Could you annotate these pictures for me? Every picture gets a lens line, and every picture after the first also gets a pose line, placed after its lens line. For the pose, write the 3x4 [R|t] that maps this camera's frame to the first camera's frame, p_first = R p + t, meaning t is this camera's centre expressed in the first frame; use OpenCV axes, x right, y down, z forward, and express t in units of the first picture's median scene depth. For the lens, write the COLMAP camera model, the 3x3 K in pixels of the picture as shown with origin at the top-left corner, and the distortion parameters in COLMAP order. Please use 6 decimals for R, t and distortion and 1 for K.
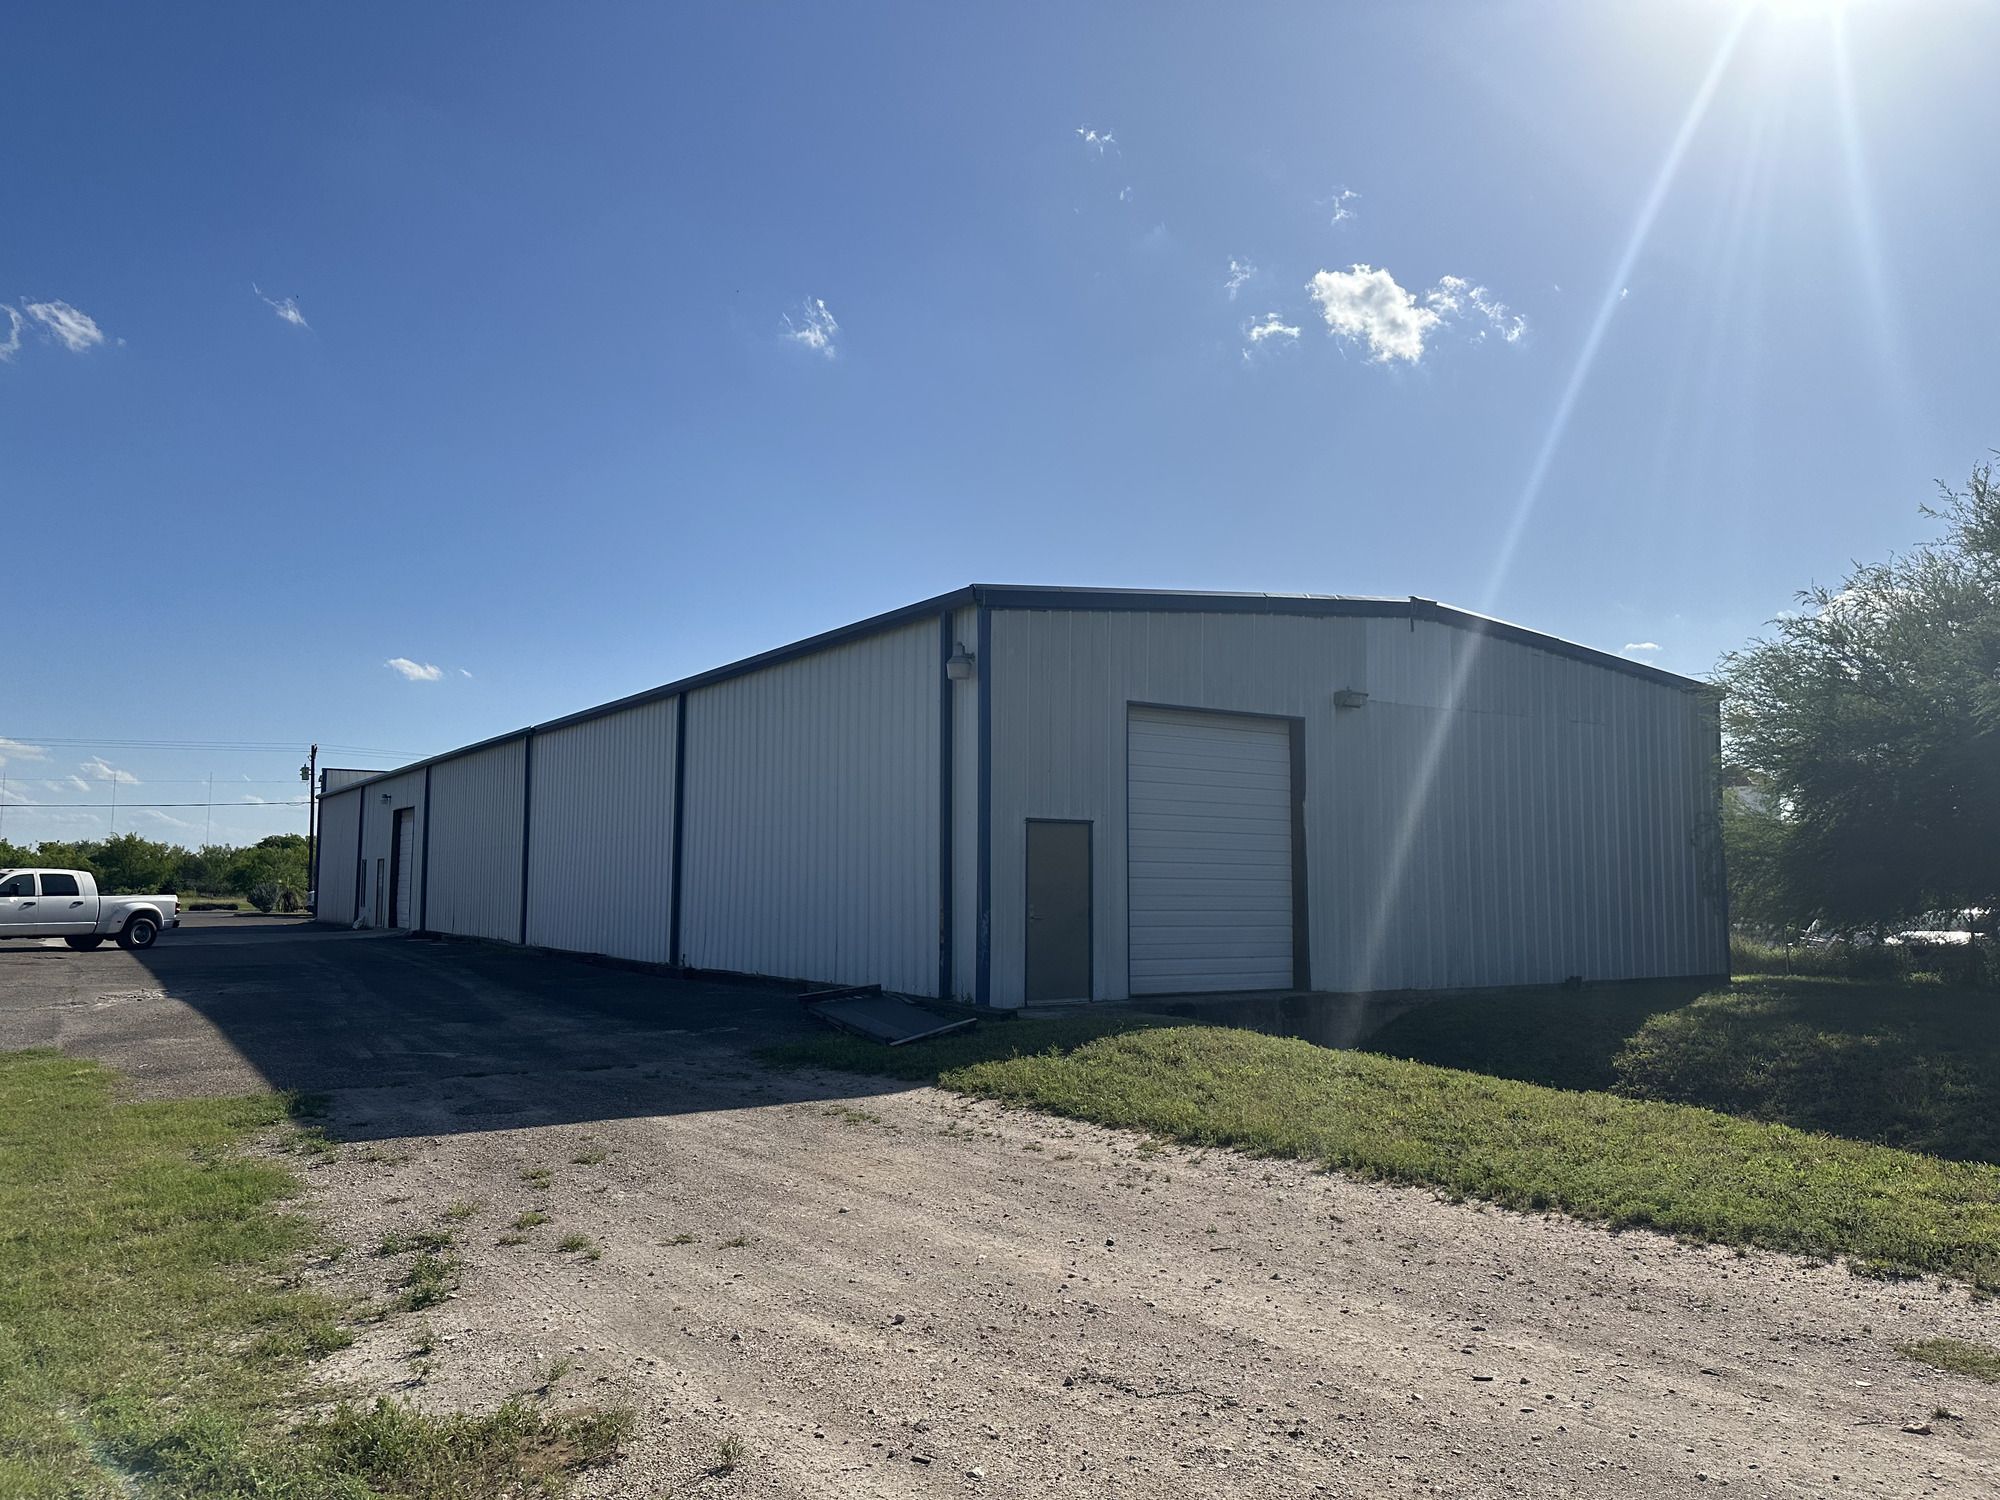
lens RADIAL K [[1492.8, 0, 1000.0], [0, 1492.8, 750.0], [0, 0, 1]] dist [-0.000623, 0.000263]
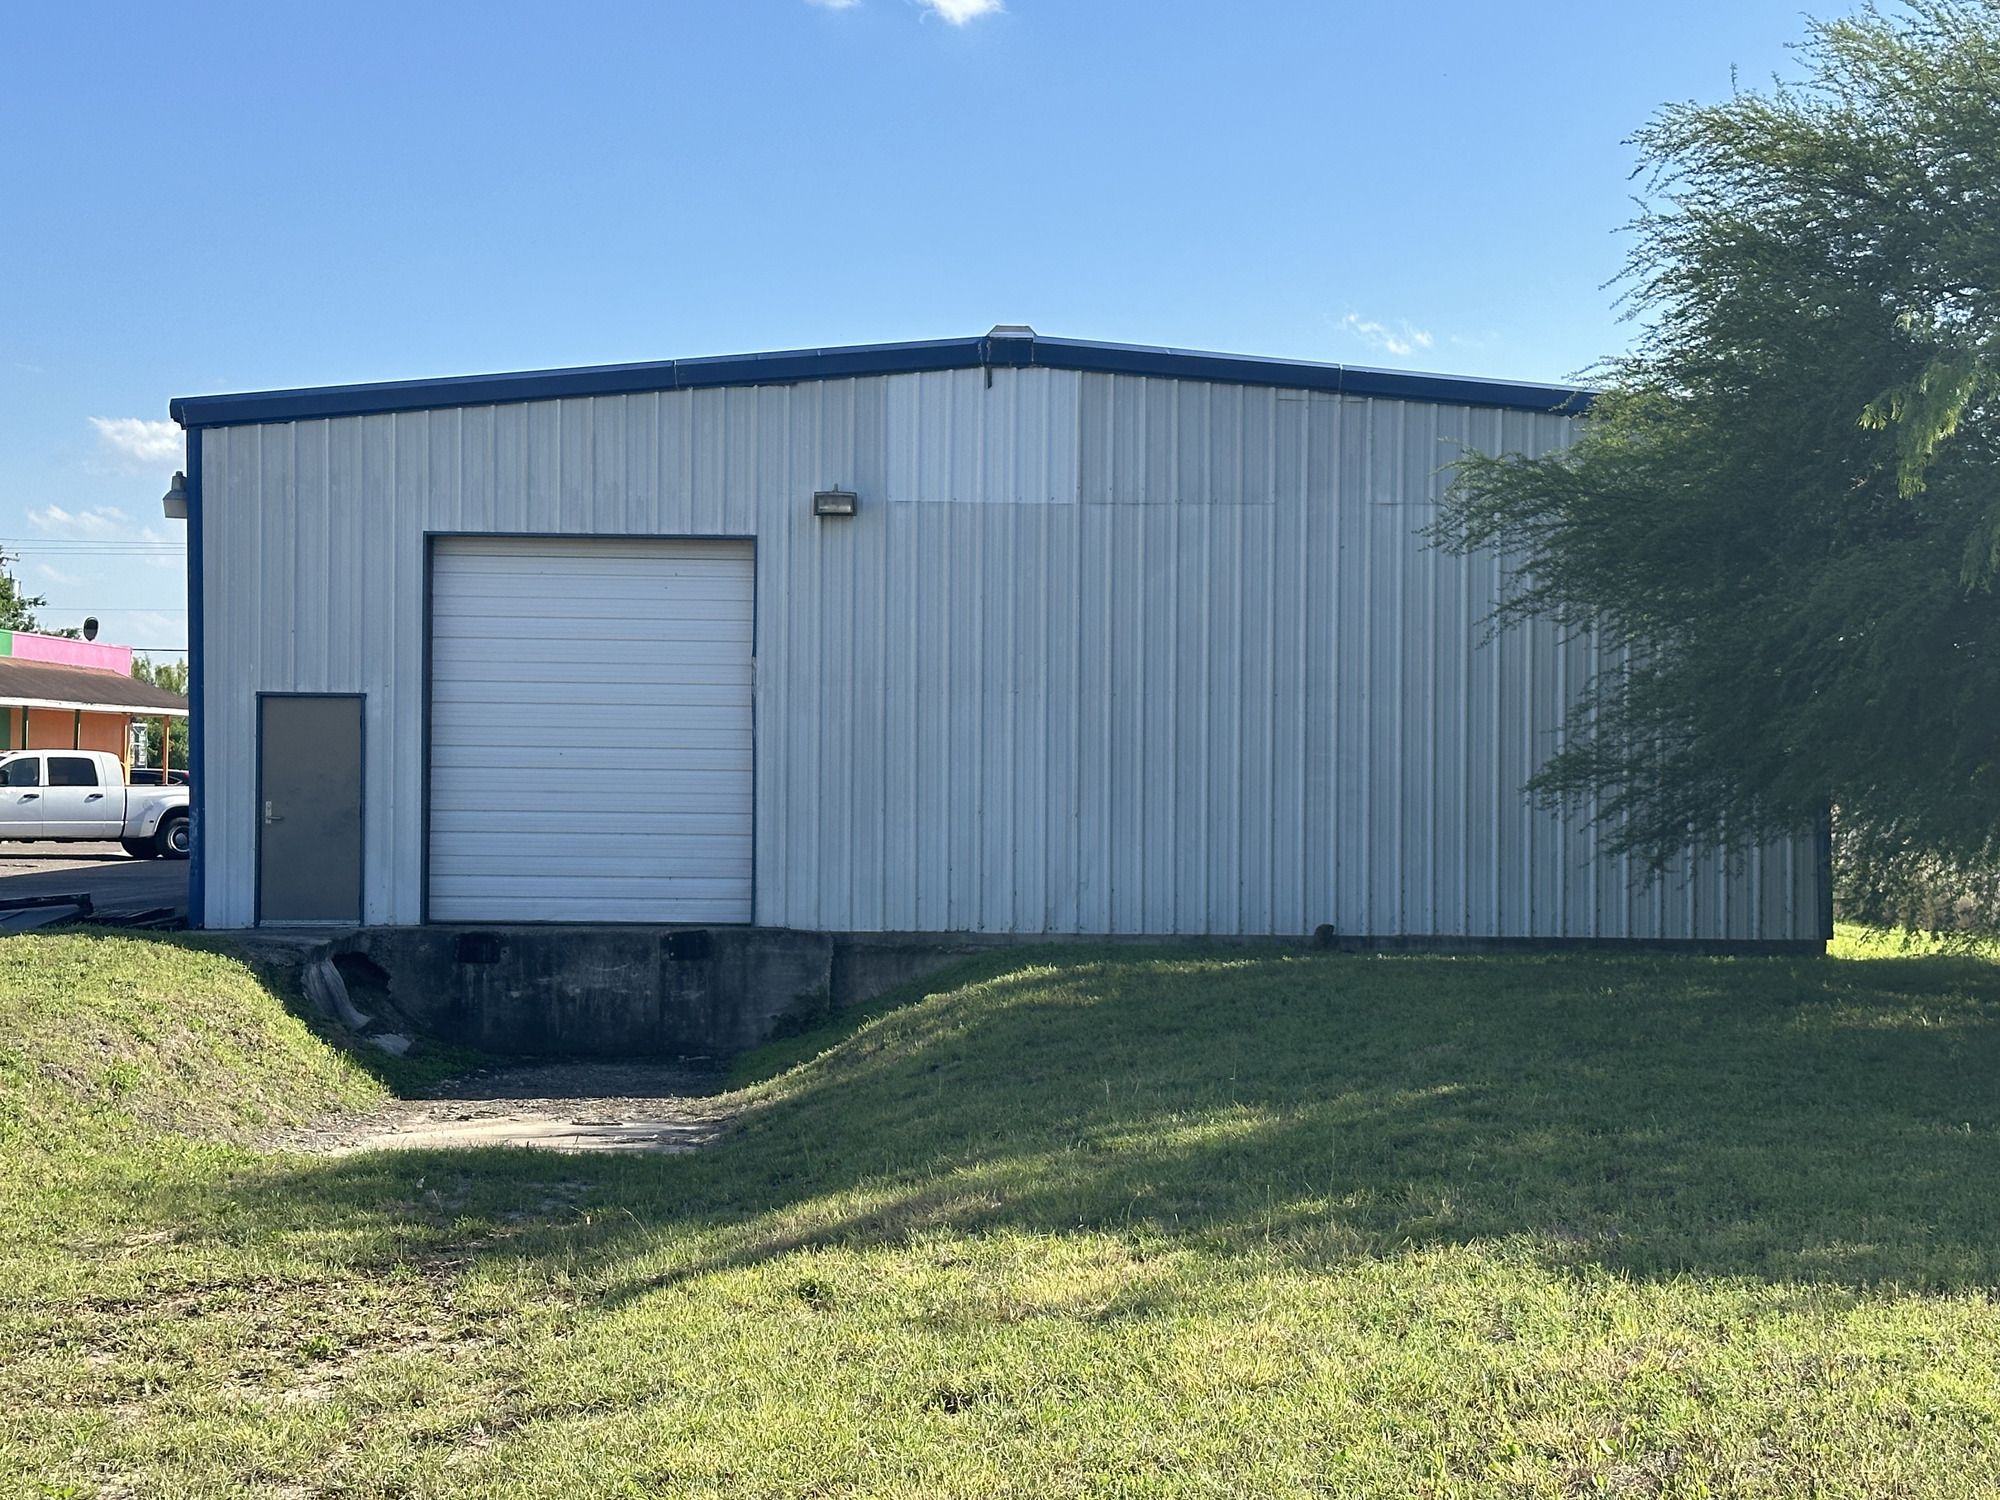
lens RADIAL K [[3121.5, 0, 1000.0], [0, 3121.5, 750.0], [0, 0, 1]] dist [0.149638, -0.150731]
pose [[0.854479, -0.002299, -0.519480, 1.022851], [0.046531, 0.996309, 0.072129, -0.021627], [0.517397, -0.085804, 0.851433, -0.176481]]
